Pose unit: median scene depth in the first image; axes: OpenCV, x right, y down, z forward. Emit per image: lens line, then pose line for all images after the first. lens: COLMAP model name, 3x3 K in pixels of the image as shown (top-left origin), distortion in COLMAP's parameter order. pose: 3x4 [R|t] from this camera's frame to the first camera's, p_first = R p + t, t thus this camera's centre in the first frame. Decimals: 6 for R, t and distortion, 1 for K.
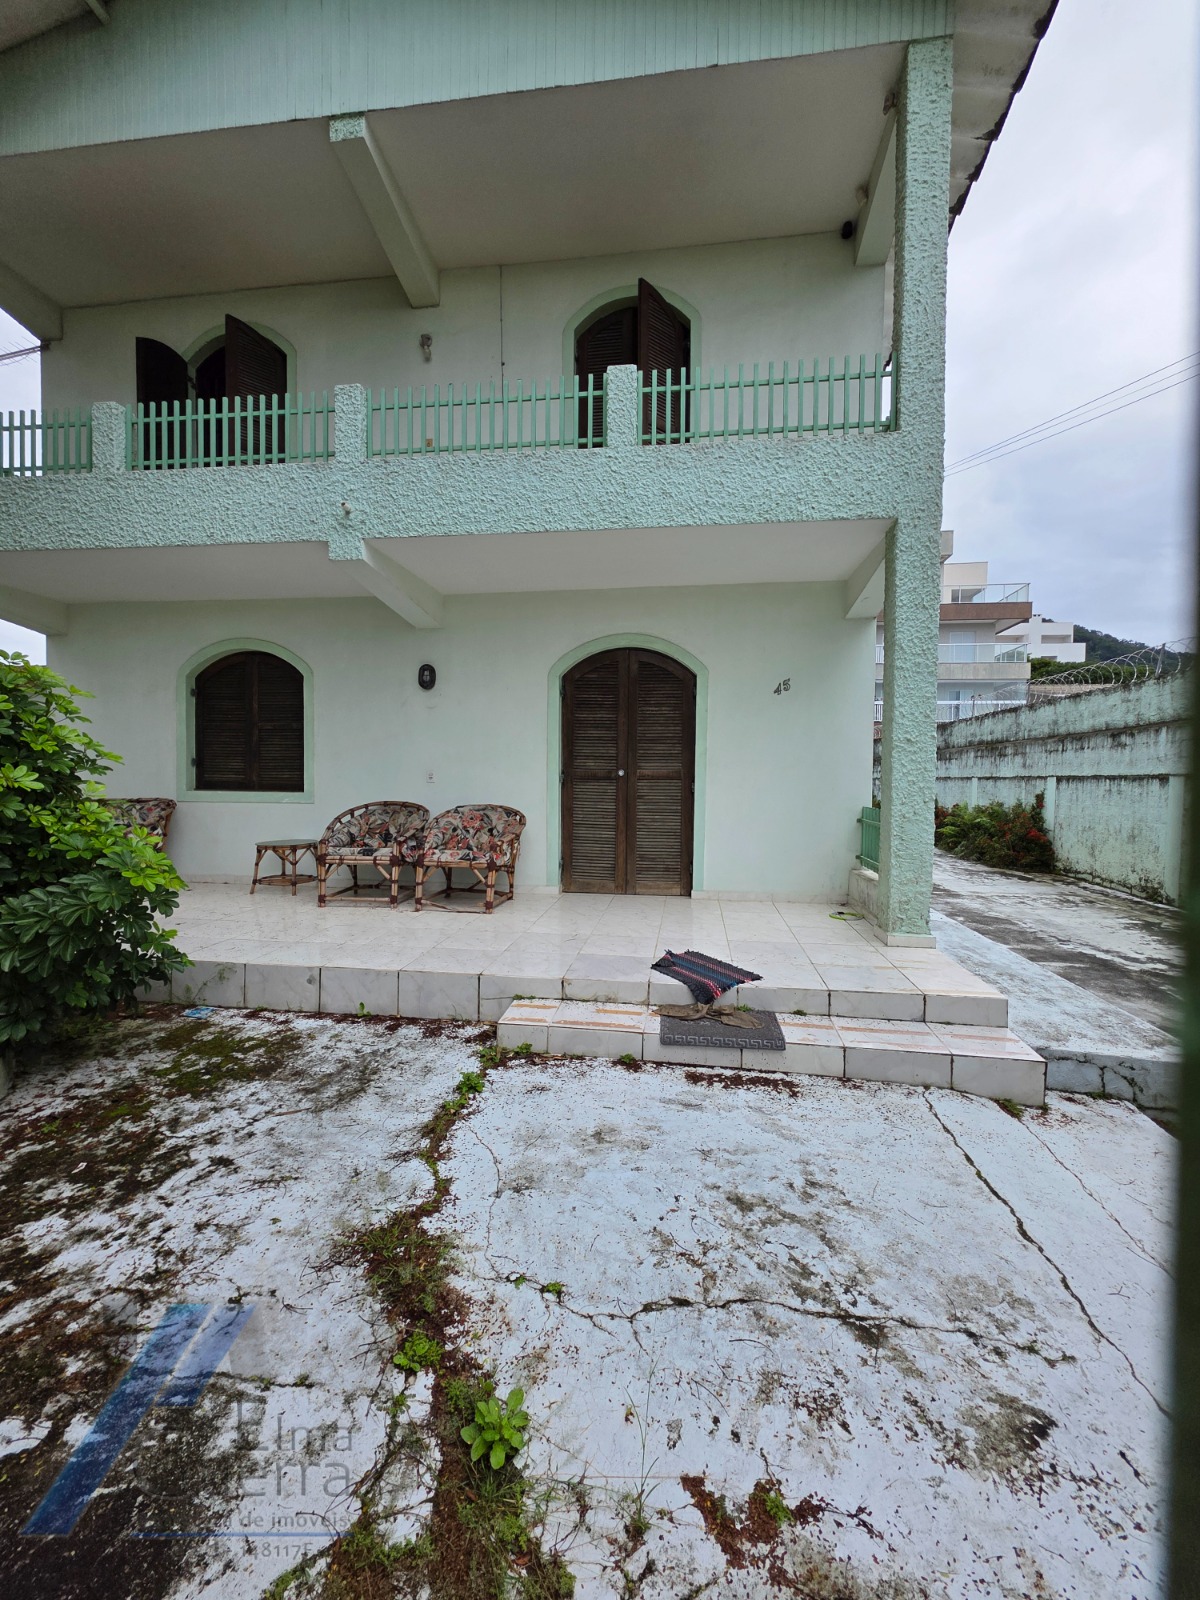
lens RADIAL K [[647.1, 0, 614.9], [0, 647.1, 802.1], [0, 0, 1]] dist [0.000212, 0.000680]
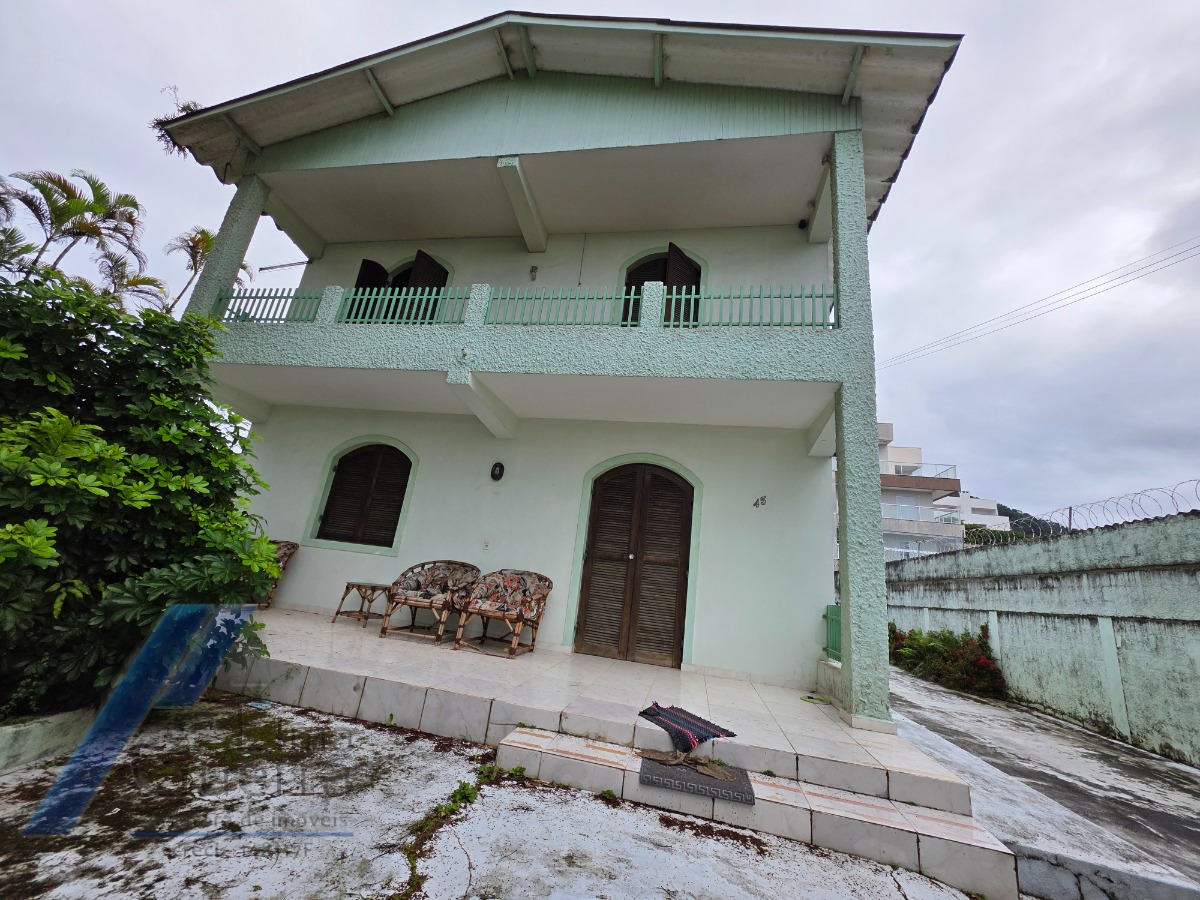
lens RADIAL K [[485.3, 0, 600.6], [0, 485.3, 439.4], [0, 0, 1]] dist [0.000212, 0.000680]
pose [[0.992370, 0.084932, -0.089375, 0.024990], [-0.109312, 0.941372, -0.319171, 0.081033], [0.057027, 0.326506, 0.943473, 0.021171]]
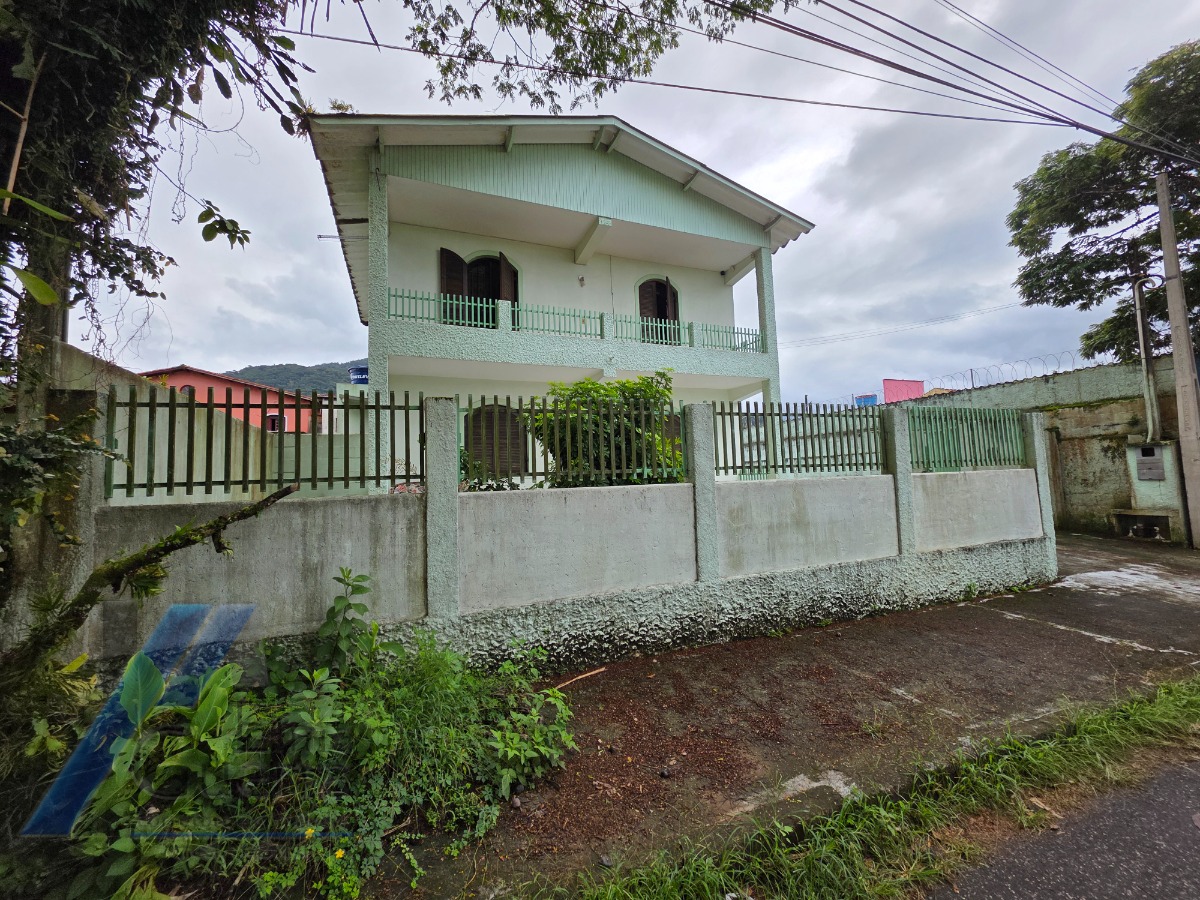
lens RADIAL K [[483.4, 0, 594.5], [0, 483.4, 441.2], [0, 0, 1]] dist [0.000867, -0.000071]
pose [[0.865831, -0.003152, 0.500327, -1.844929], [0.059824, 0.993459, -0.097269, 0.085921], [-0.496748, 0.114150, 0.860355, -0.774636]]
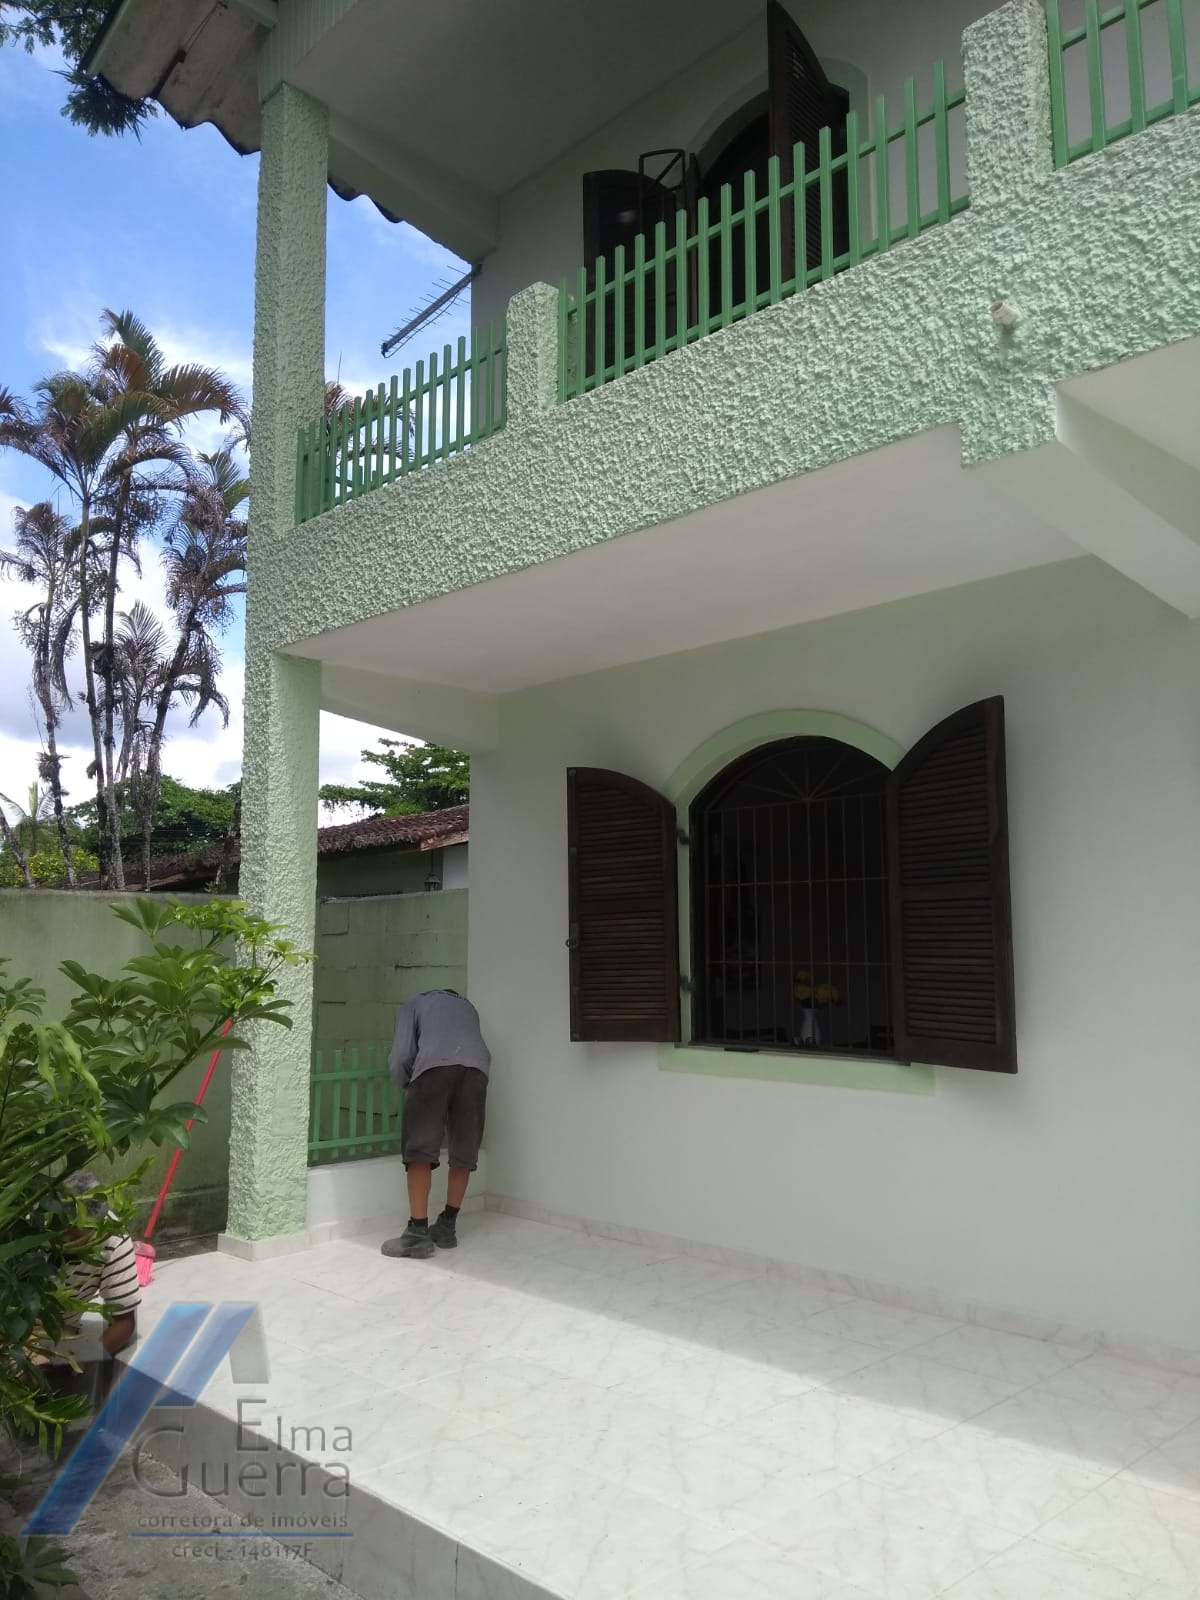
lens RADIAL K [[1273.0, 0, 576.2], [0, 1273.0, 803.1], [0, 0, 1]] dist [0.057935, -0.060626]
pose [[0.767546, -0.088824, -0.634809, -0.210624], [-0.008847, 0.988790, -0.149051, -0.096519], [0.640933, 0.120019, 0.758156, 0.422397]]
